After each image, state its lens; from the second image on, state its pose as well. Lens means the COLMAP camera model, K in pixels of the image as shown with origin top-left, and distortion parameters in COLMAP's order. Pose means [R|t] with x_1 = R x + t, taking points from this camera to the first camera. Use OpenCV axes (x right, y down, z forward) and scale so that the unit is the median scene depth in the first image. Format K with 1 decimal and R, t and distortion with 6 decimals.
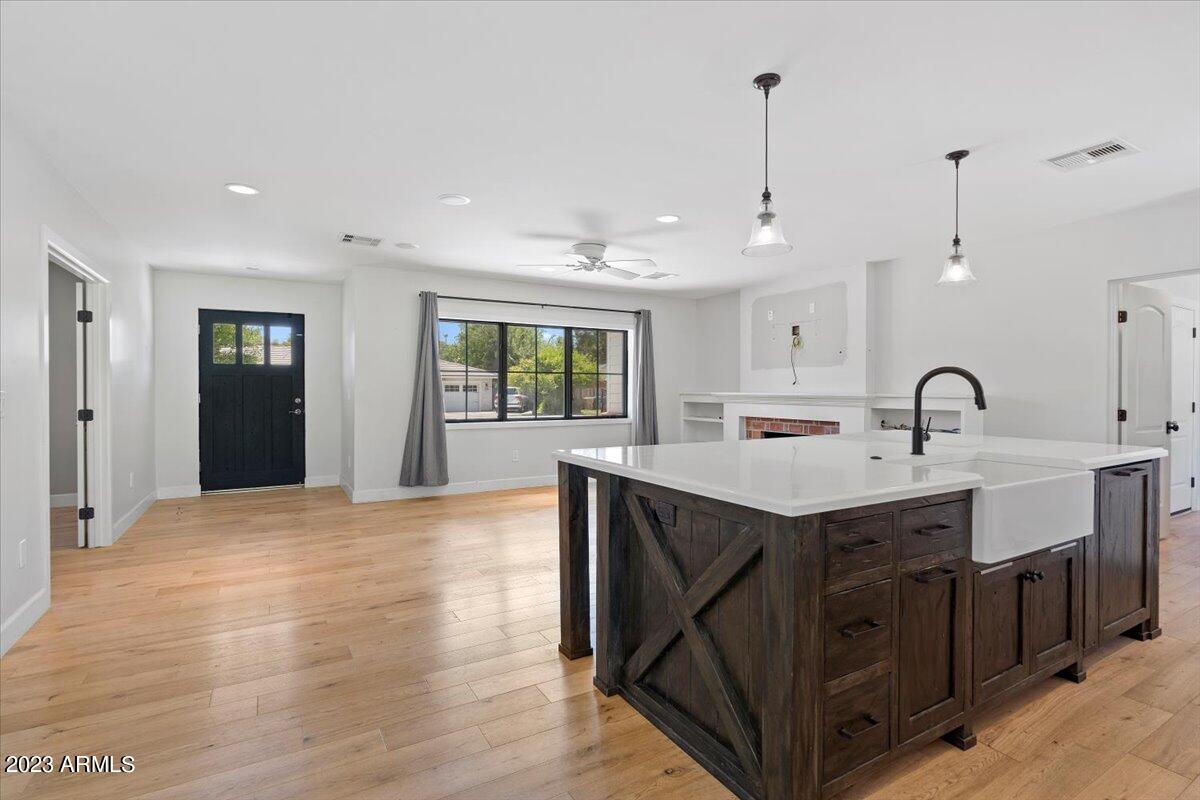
lens RADIAL K [[578.0, 0, 595.1], [0, 578.0, 390.9], [0, 0, 1]] dist [-0.004523, 0.000637]
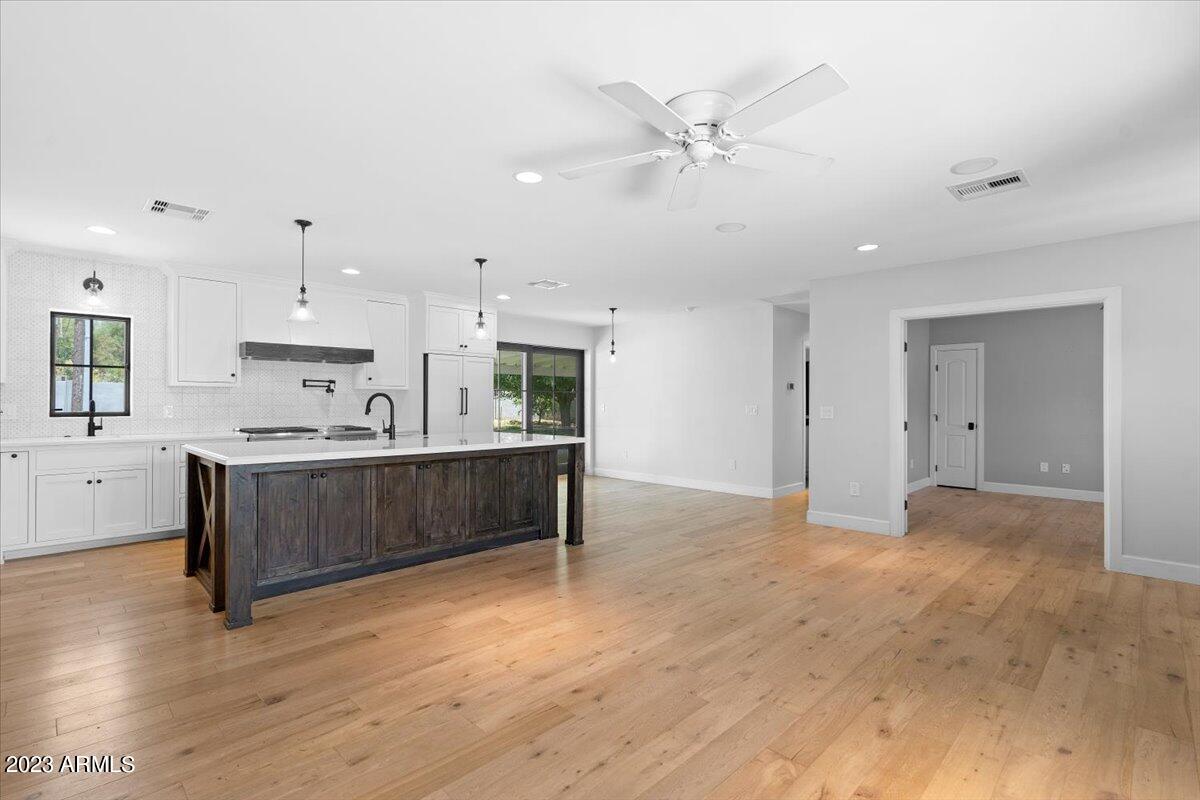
lens RADIAL K [[552.7, 0, 600.1], [0, 552.7, 399.7], [0, 0, 1]] dist [-0.001028, 0.000188]
pose [[-0.966447, -0.005769, -0.256802, 0.304068], [-0.005113, 0.999982, -0.003224, -0.013084], [0.256816, -0.001803, -0.966459, 2.386210]]
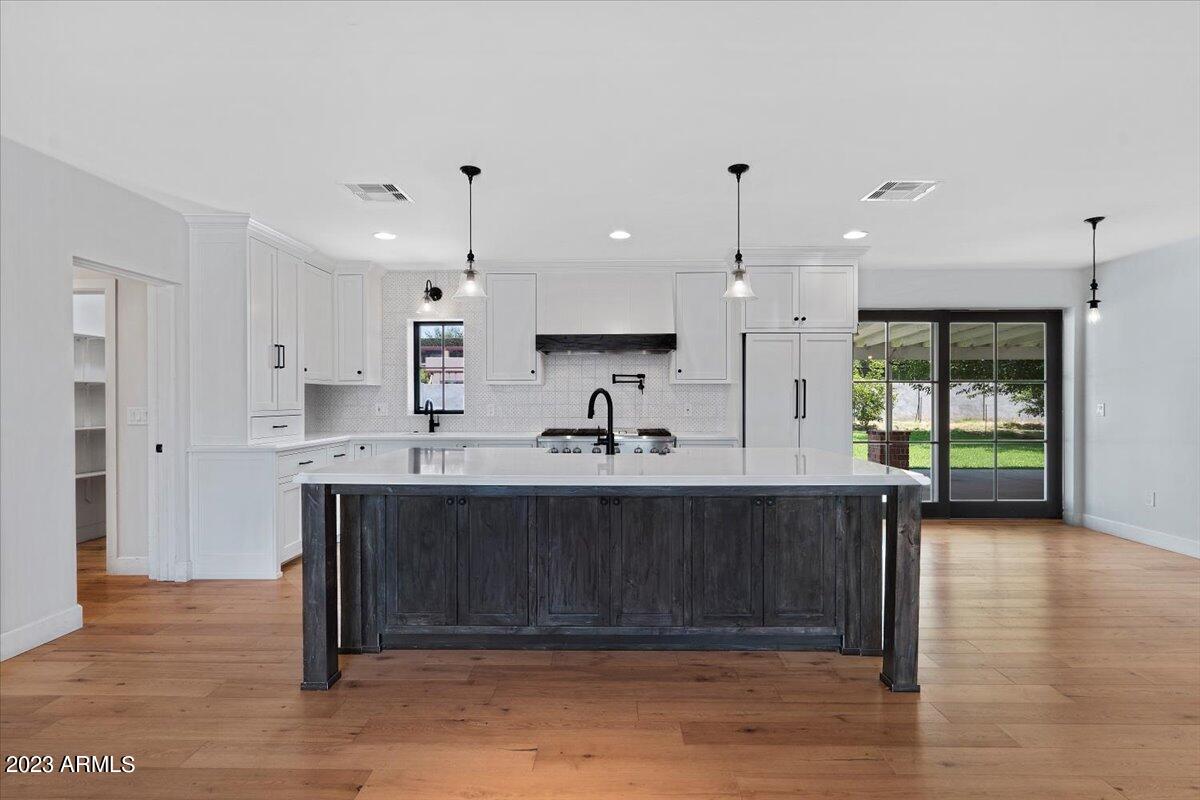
lens RADIAL K [[578.0, 0, 608.4], [0, 578.0, 405.0], [0, 0, 1]] dist [-0.004523, 0.000637]
pose [[-0.859840, -0.007312, 0.510512, -0.089848], [0.000250, 0.999891, 0.014742, -0.017923], [-0.510564, 0.012804, -0.859744, 1.756687]]
